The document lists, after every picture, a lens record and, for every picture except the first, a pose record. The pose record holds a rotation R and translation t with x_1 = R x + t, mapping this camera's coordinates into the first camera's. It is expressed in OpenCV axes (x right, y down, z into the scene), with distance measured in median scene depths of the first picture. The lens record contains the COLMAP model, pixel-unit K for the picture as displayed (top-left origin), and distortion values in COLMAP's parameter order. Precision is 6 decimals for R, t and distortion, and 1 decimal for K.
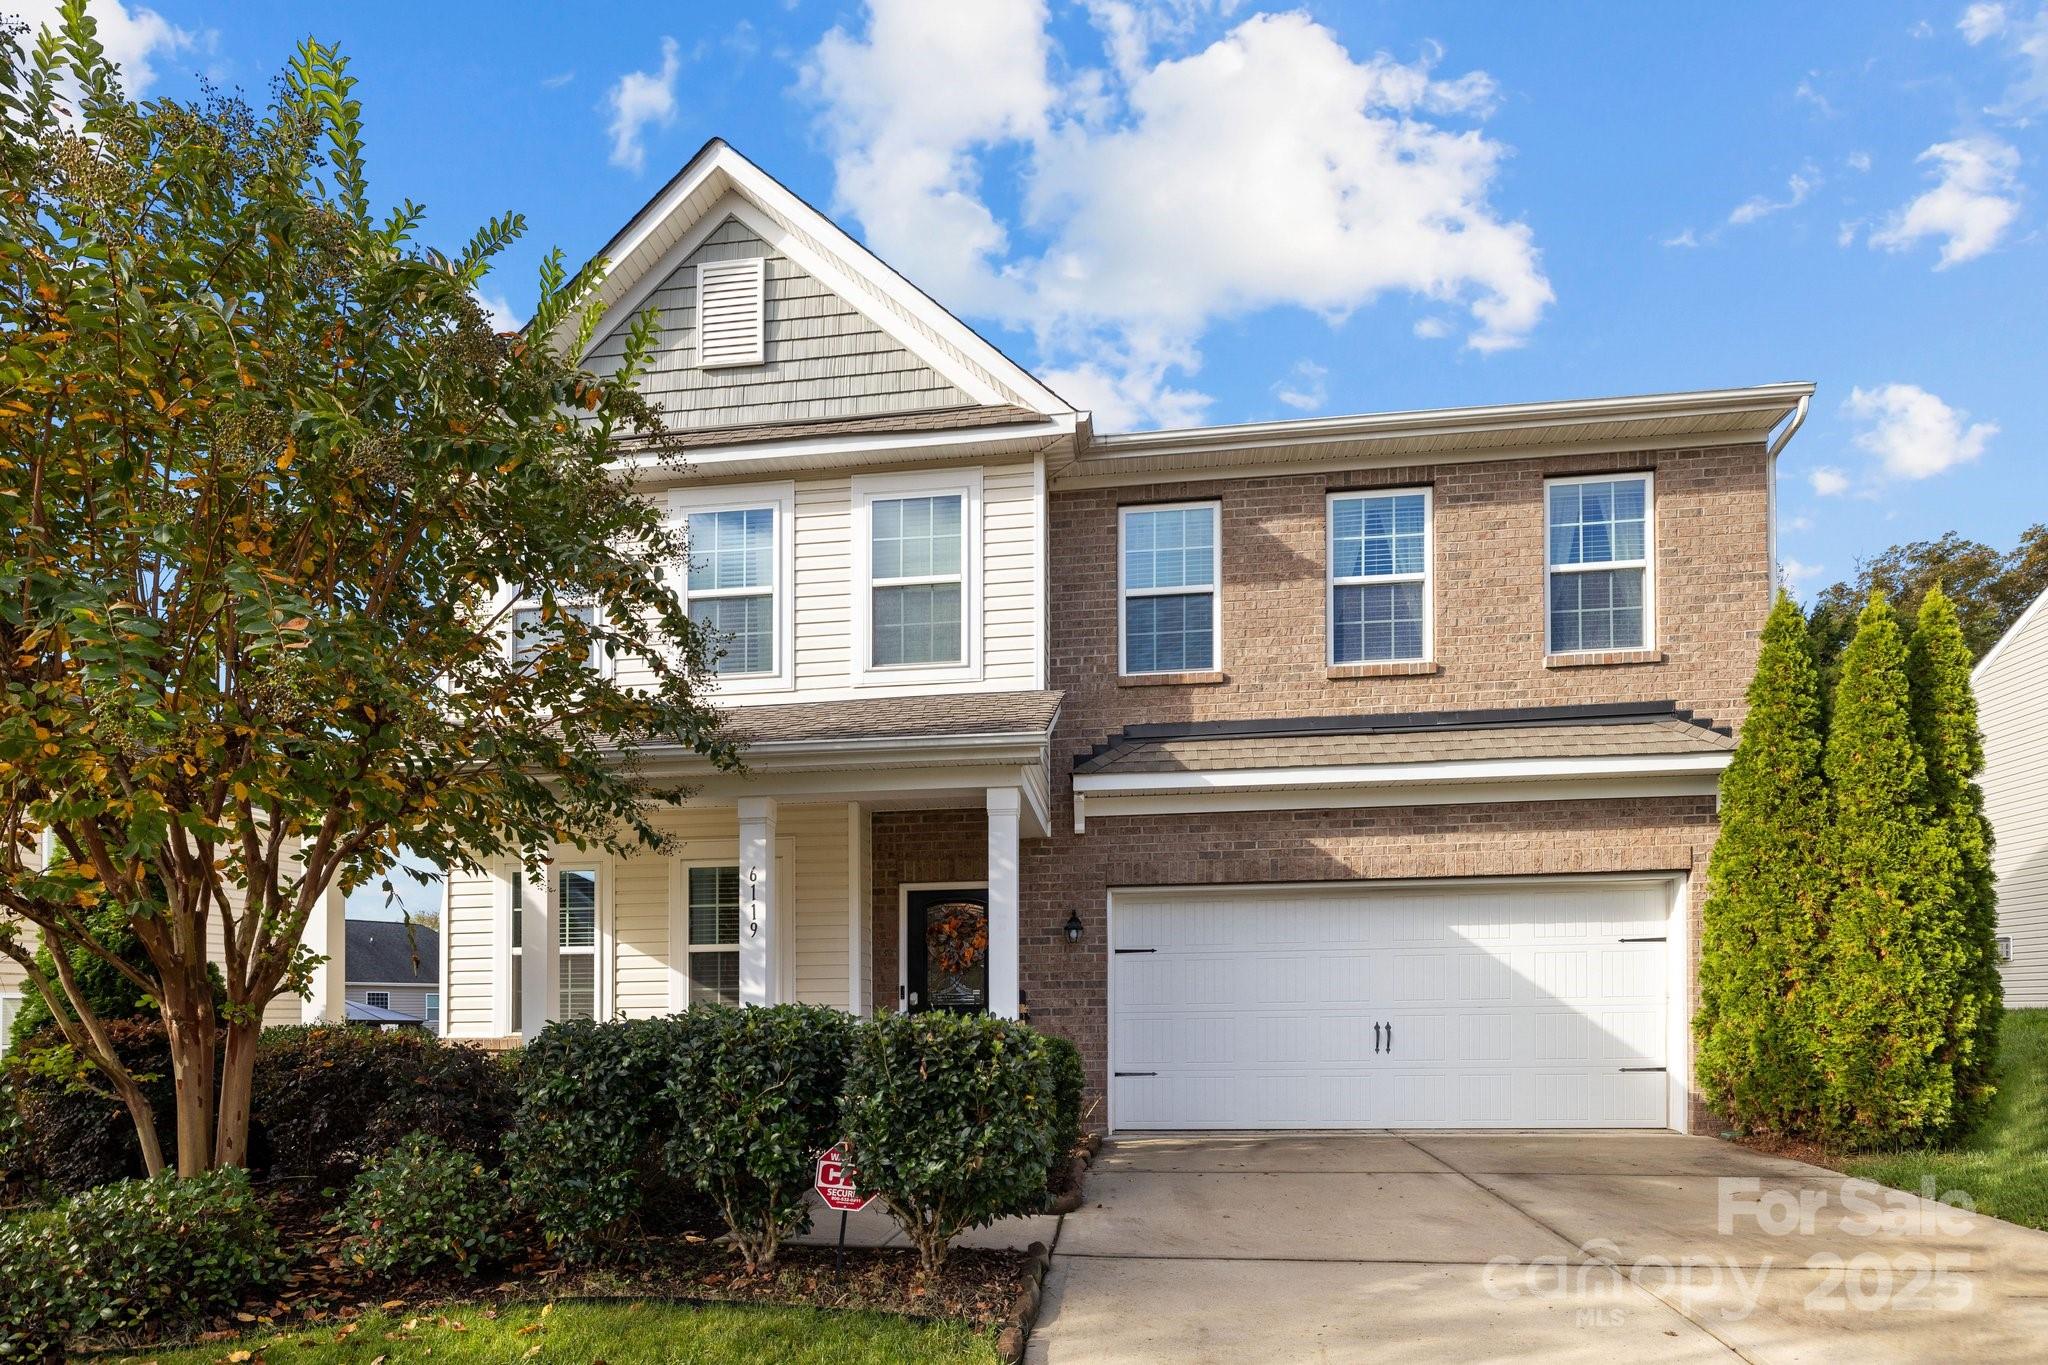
lens RADIAL K [[1081.2, 0, 1022.5], [0, 1081.2, 677.8], [0, 0, 1]] dist [0.000608, -0.000917]
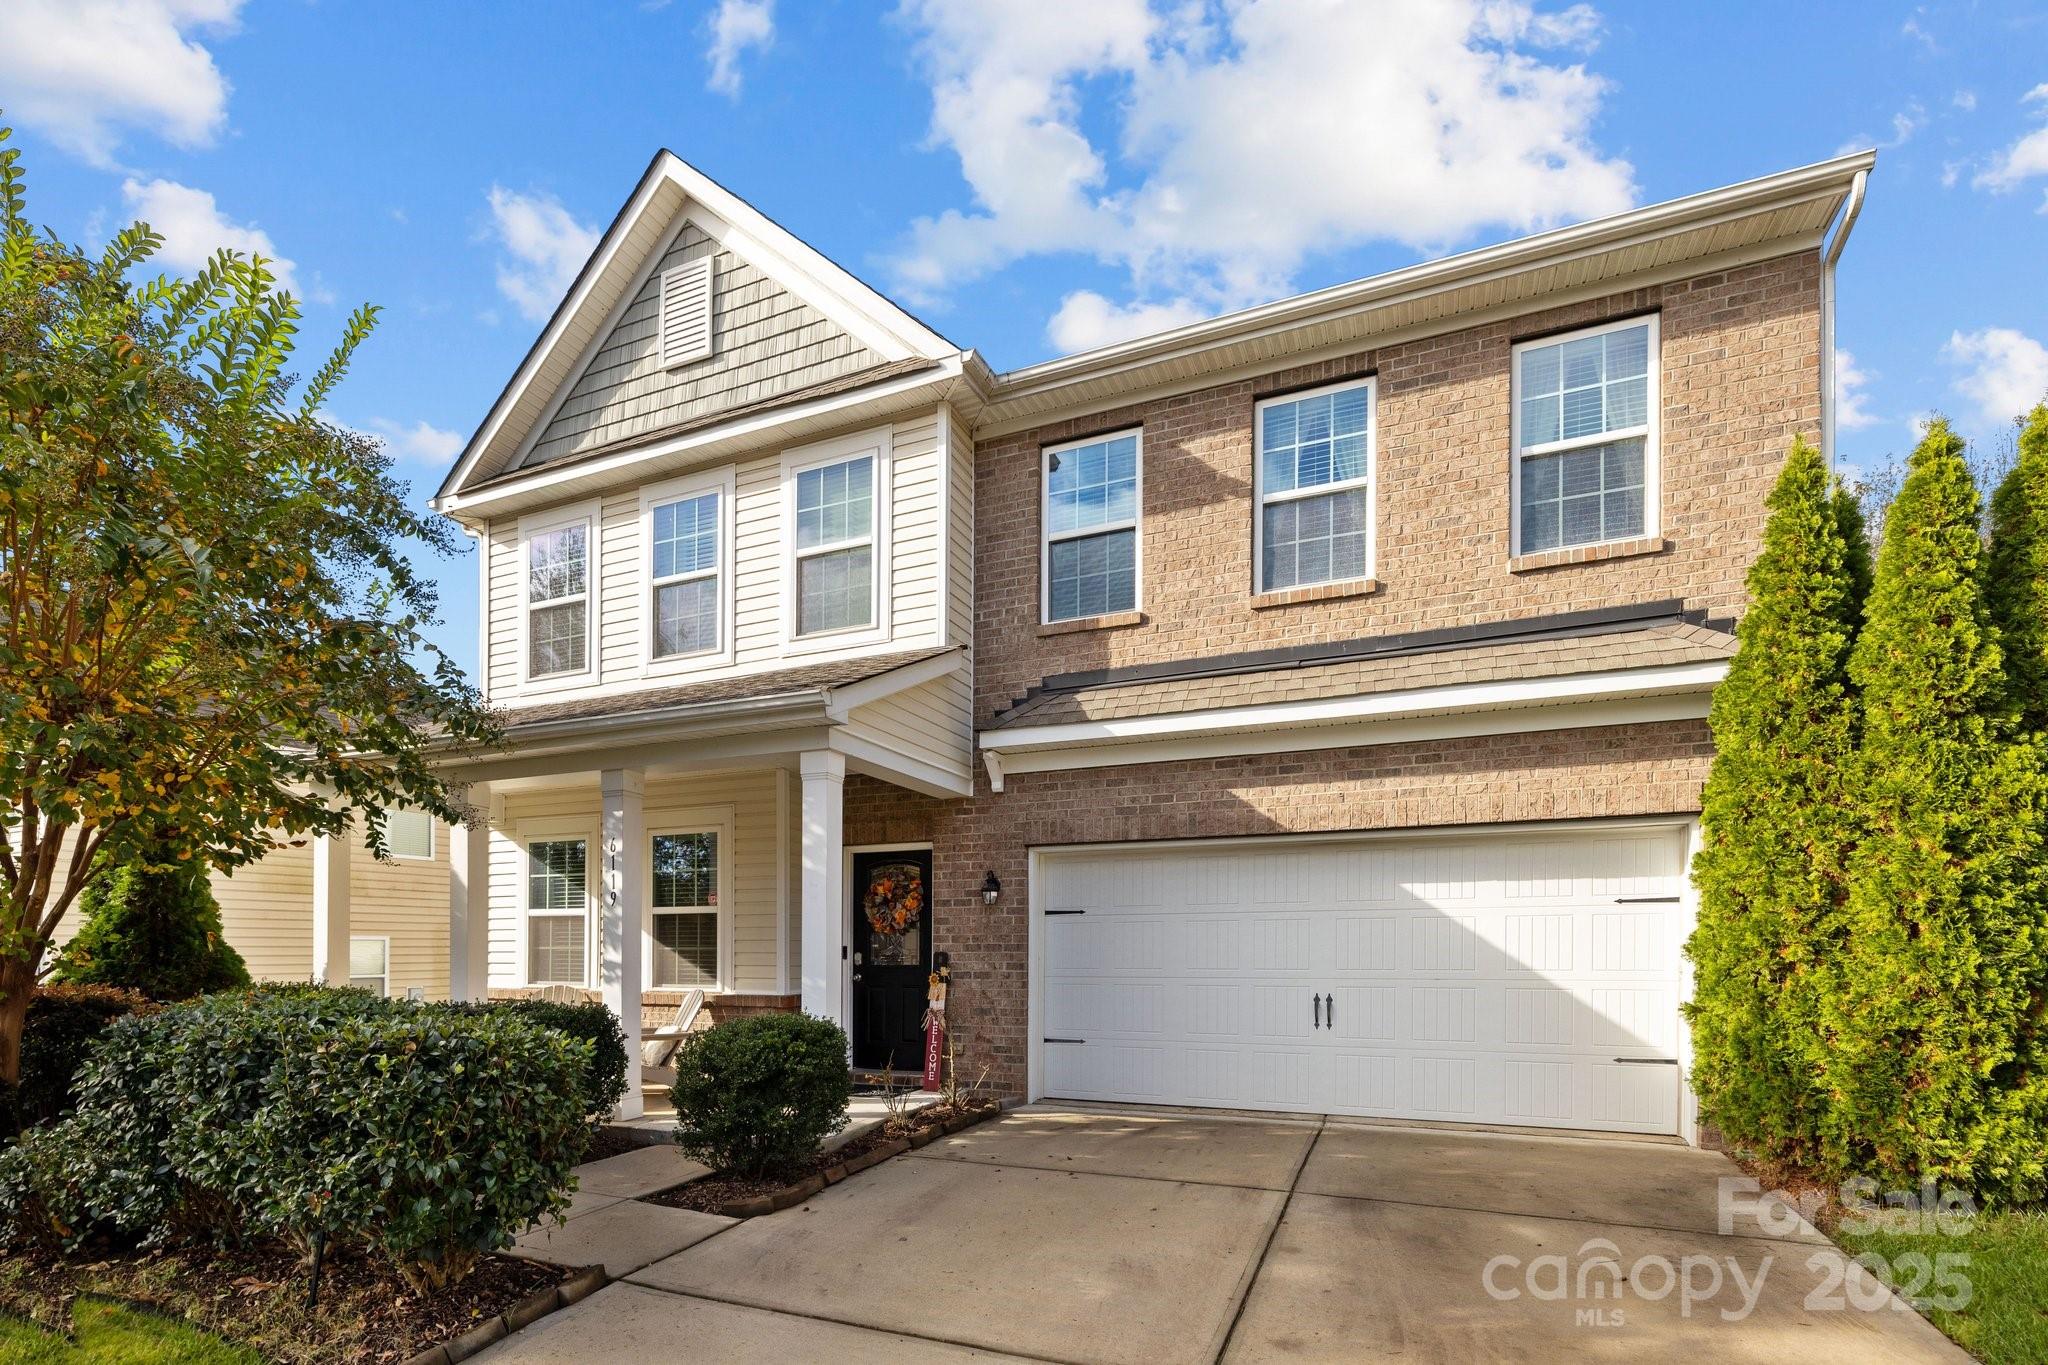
lens RADIAL K [[954.4, 0, 1025.0], [0, 954.4, 687.8], [0, 0, 1]] dist [-0.003736, 0.000204]
pose [[0.960484, -0.063907, -0.270898, 0.315767], [0.074823, 0.996741, 0.030151, 0.028078], [0.268089, -0.049229, 0.962136, 0.194876]]
